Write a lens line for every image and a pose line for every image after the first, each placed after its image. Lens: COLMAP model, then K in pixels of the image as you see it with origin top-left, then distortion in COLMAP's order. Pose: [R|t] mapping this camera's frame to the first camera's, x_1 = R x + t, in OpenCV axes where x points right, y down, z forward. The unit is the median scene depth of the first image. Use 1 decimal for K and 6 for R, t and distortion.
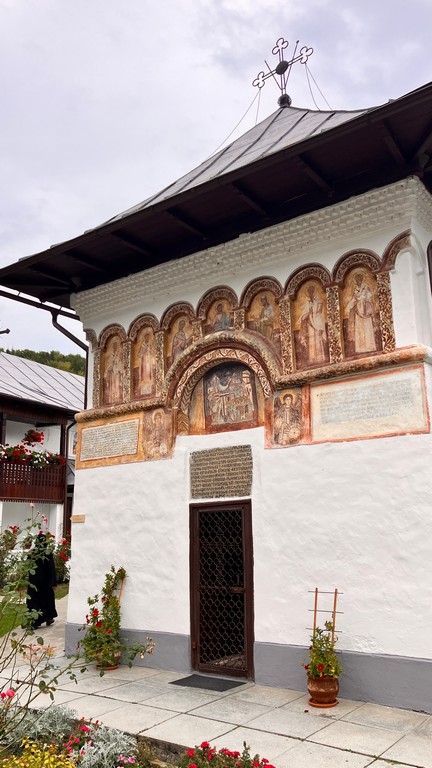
lens RADIAL K [[628.7, 0, 216.9], [0, 628.7, 382.6], [0, 0, 1]] dist [-0.001894, -0.000159]
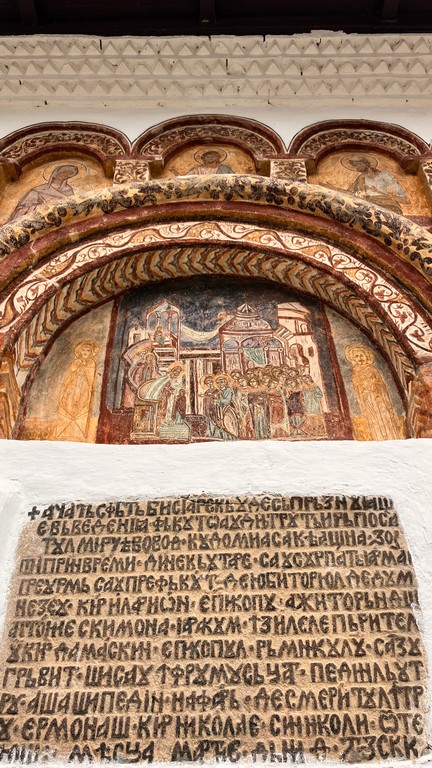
lens RADIAL K [[628.7, 0, 222.9], [0, 628.7, 389.6], [0, 0, 1]] dist [-0.001894, -0.000159]
pose [[0.805755, 0.391379, 0.444501, -0.097631], [-0.148721, 0.860192, -0.487803, 0.167435], [-0.573272, 0.326943, 0.751310, 0.786391]]
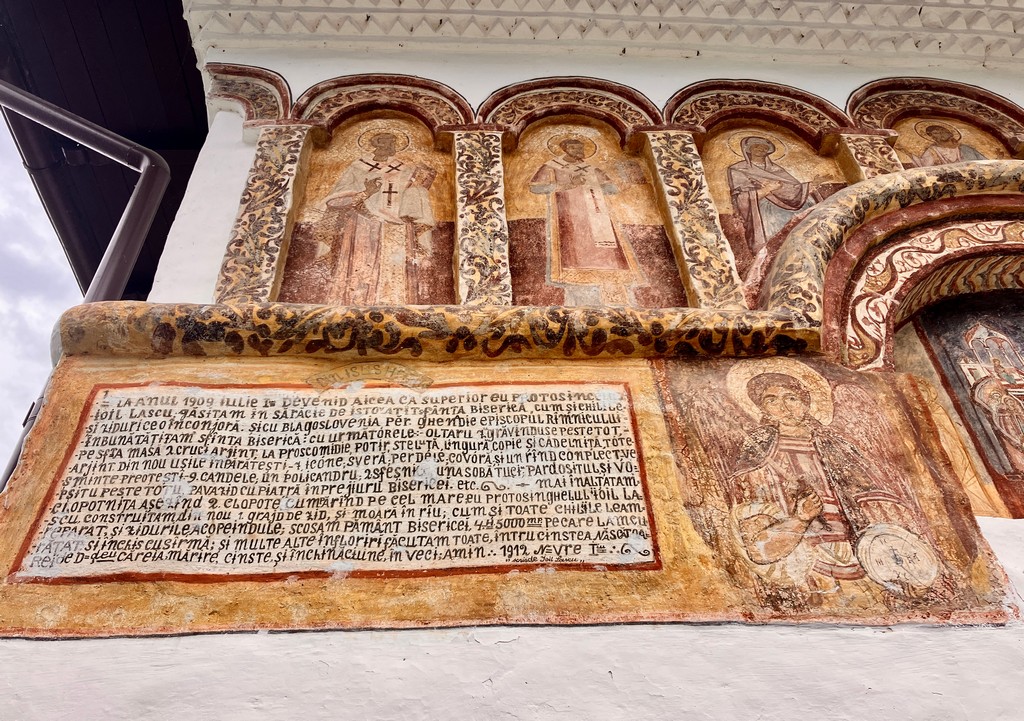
lens RADIAL K [[865.2, 0, 506.1], [0, 865.2, 358.2], [0, 0, 1]] dist [-0.006712, 0.004186]
pose [[0.771880, 0.437582, 0.461220, -0.271620], [-0.133768, 0.820992, -0.555047, 0.193228], [-0.621537, 0.366734, 0.692242, 0.909541]]
